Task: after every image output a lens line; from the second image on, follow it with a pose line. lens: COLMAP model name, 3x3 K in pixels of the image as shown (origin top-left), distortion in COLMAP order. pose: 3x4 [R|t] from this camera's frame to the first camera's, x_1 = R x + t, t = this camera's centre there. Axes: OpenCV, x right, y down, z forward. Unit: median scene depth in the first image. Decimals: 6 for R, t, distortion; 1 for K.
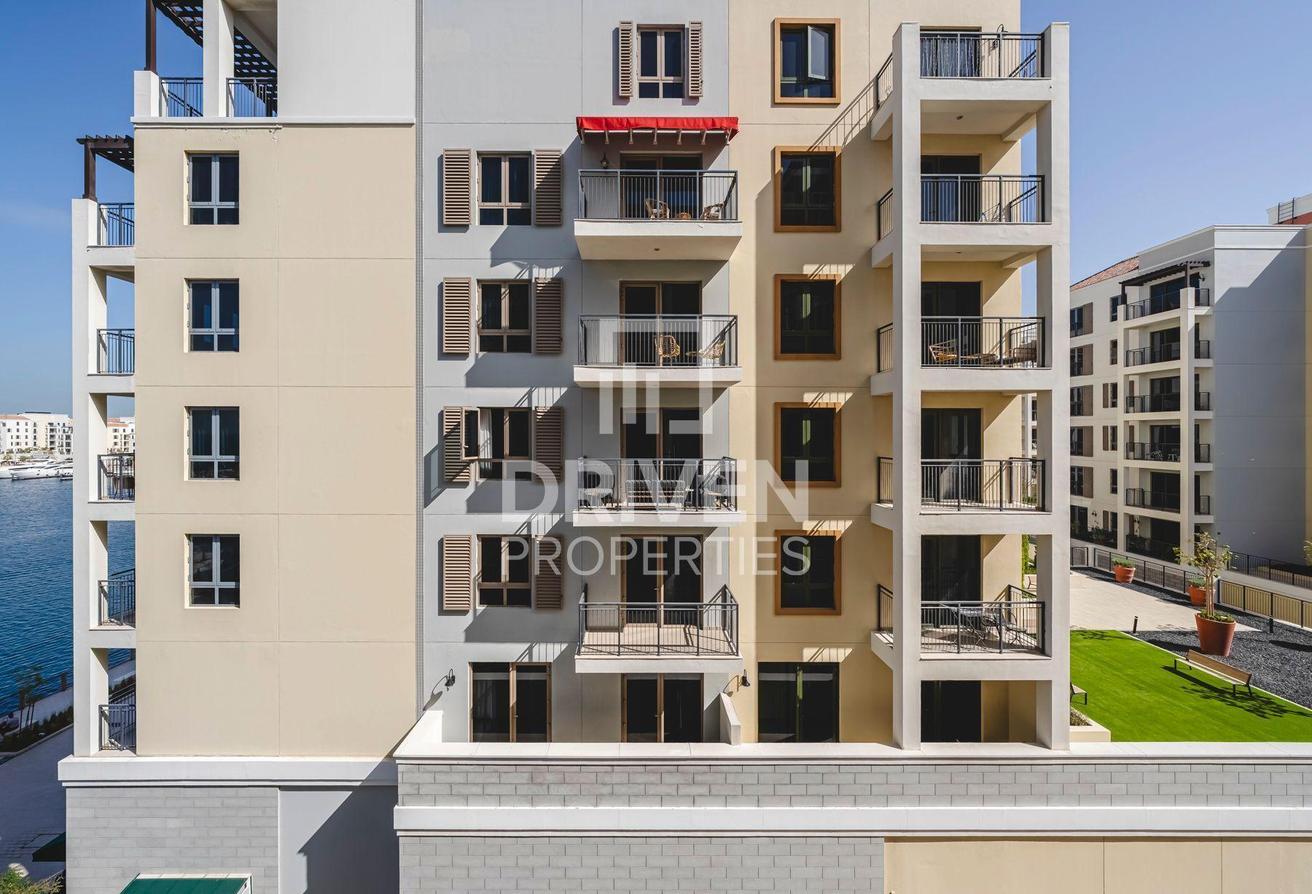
lens RADIAL K [[458.8, 0, 654.6], [0, 458.8, 433.2], [0, 0, 1]] dist [0.000324, 0.000372]
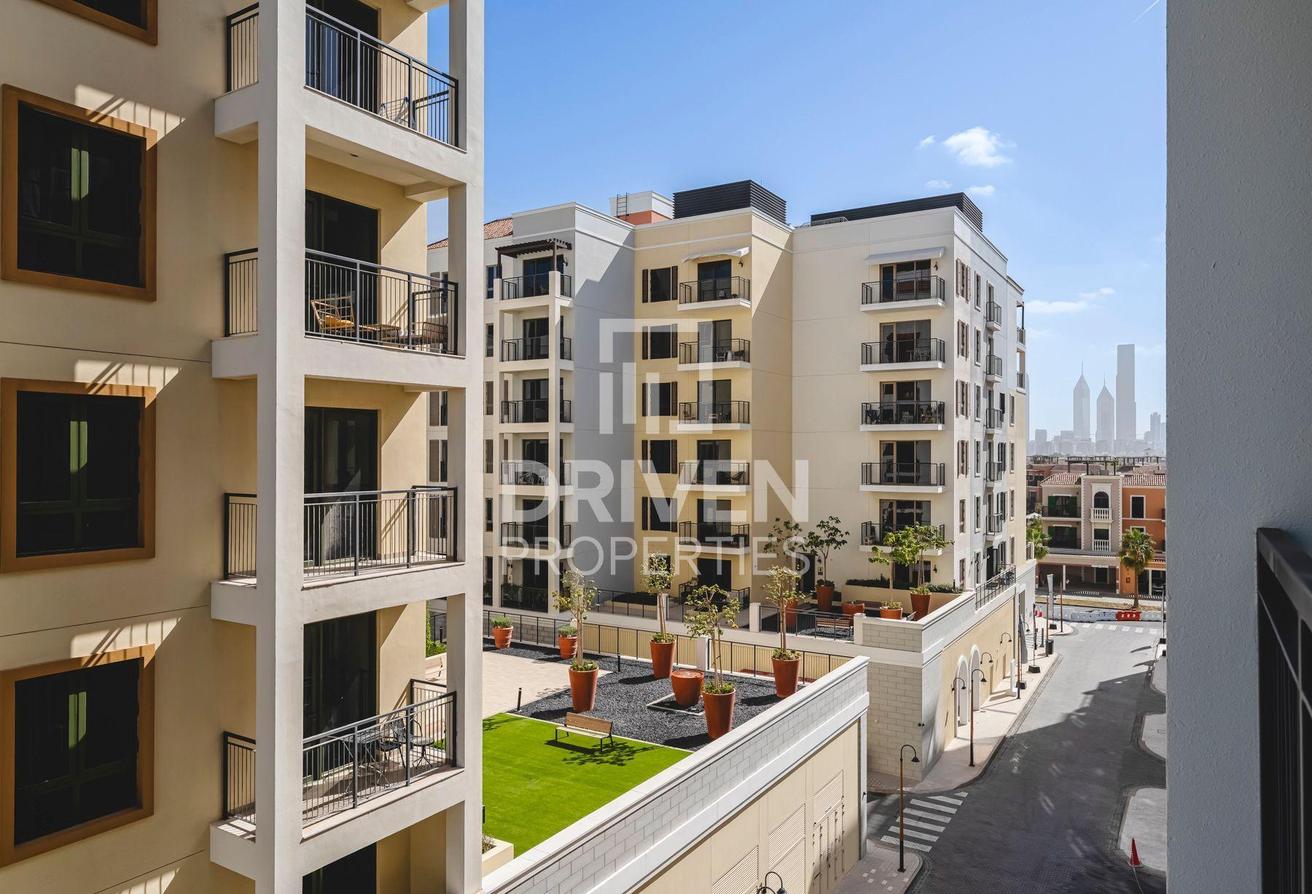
lens RADIAL K [[883.5, 0, 656.0], [0, 883.5, 447.0], [0, 0, 1]] dist [0.003391, 0.001504]
pose [[0.531868, 0.003190, 0.846821, -0.118311], [-0.000505, 0.999994, -0.003449, 0.000794], [-0.846827, 0.001407, 0.531867, 0.026901]]
